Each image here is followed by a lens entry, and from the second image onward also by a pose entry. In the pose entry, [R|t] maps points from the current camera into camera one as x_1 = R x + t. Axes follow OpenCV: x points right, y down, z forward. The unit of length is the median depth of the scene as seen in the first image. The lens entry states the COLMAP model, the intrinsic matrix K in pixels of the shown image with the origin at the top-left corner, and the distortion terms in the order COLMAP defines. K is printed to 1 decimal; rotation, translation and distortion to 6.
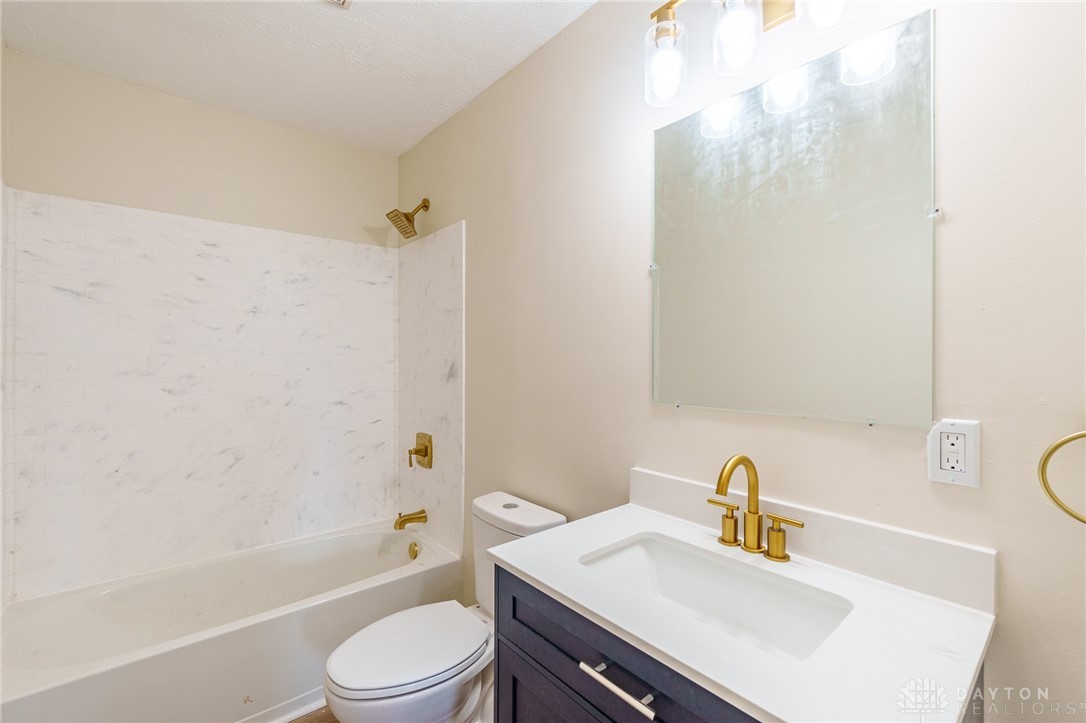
lens RADIAL K [[468.8, 0, 545.8], [0, 468.8, 357.2], [0, 0, 1]] dist [0.009842, -0.000422]
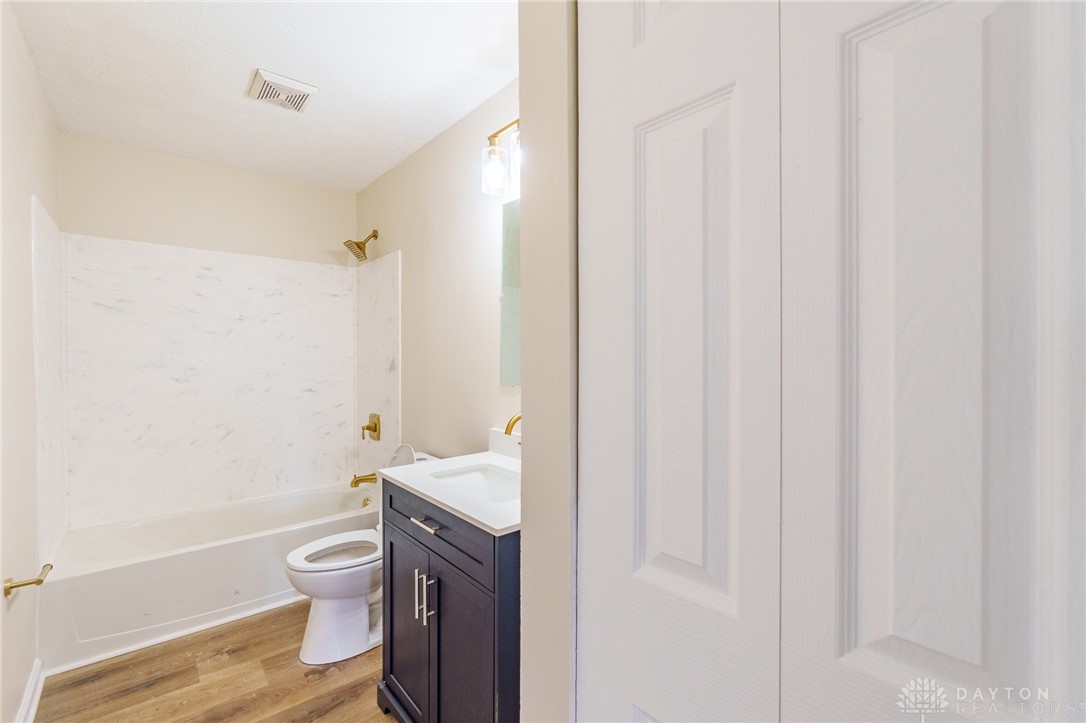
lens RADIAL K [[468.8, 0, 540.1], [0, 468.8, 360.4], [0, 0, 1]] dist [0.009842, -0.000422]
pose [[0.999996, 0.001000, 0.002789, 0.208266], [-0.001039, 0.999897, 0.014346, -0.002559], [-0.002774, -0.014349, 0.999893, -0.310007]]
